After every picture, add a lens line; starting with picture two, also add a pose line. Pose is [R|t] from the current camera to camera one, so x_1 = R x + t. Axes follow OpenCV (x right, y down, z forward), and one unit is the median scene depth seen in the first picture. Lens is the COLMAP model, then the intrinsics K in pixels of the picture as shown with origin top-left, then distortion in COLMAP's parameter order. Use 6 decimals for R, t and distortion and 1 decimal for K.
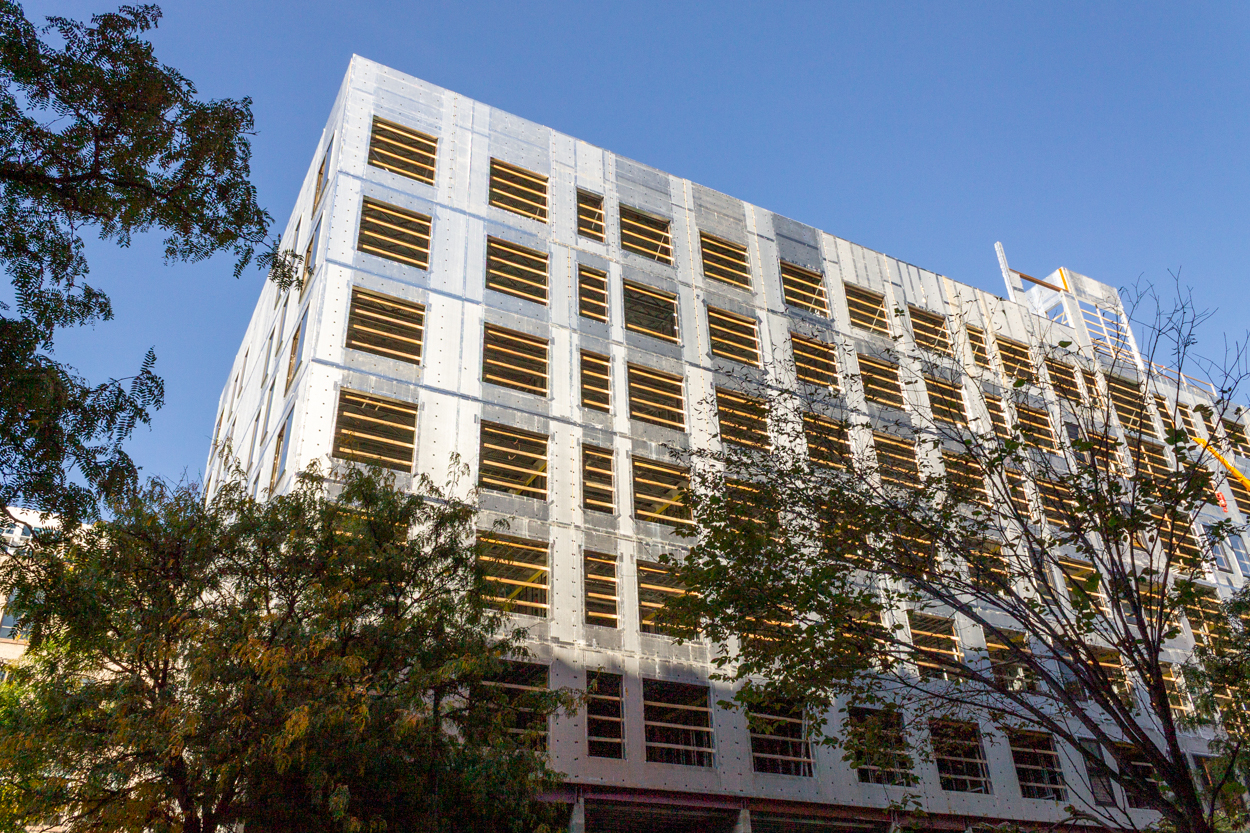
lens RADIAL K [[1050.0, 0, 620.6], [0, 1050.0, 300.8], [0, 0, 1]] dist [0.018645, 0.001402]
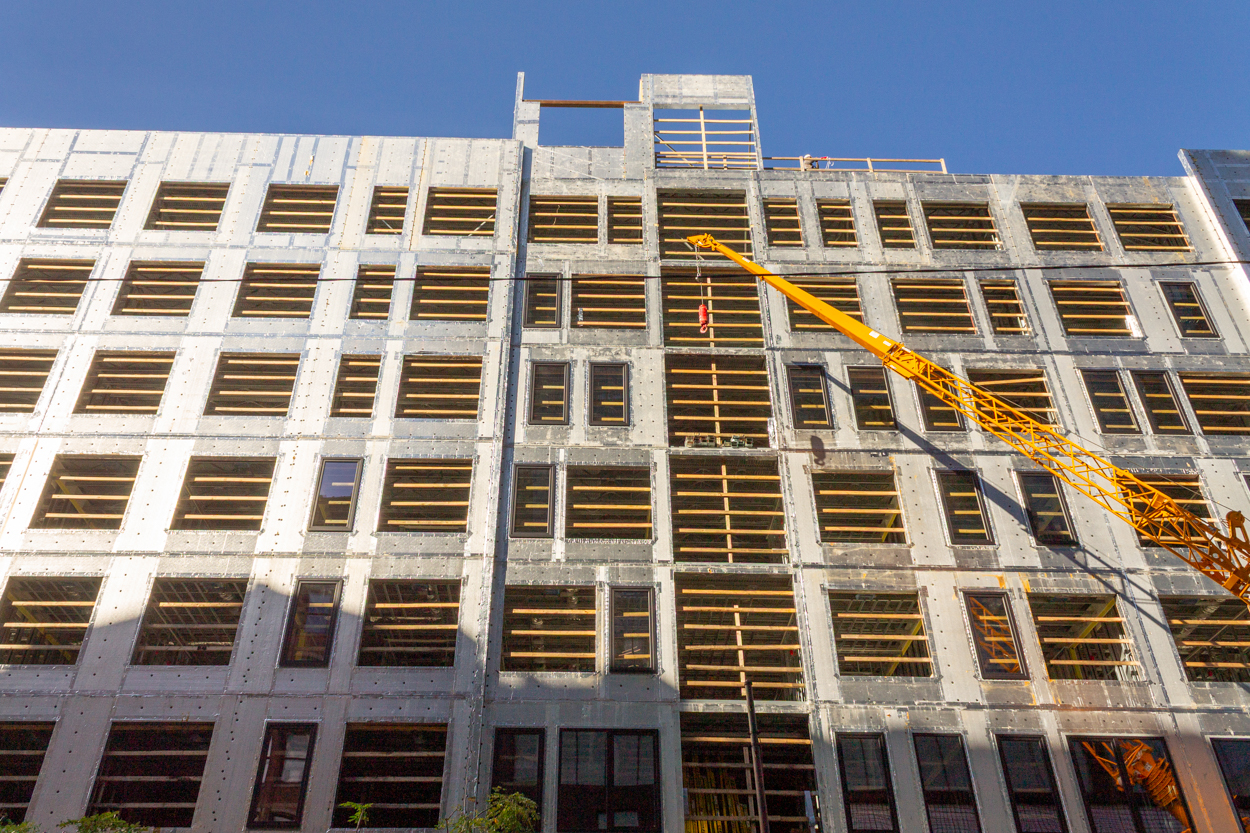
lens RADIAL K [[1050.0, 0, 620.6], [0, 1050.0, 300.8], [0, 0, 1]] dist [0.018645, 0.001402]
pose [[0.879322, -0.273377, -0.389947, 0.522823], [0.247684, 0.961893, -0.115825, 0.161263], [0.406751, 0.005264, 0.913524, 0.279581]]
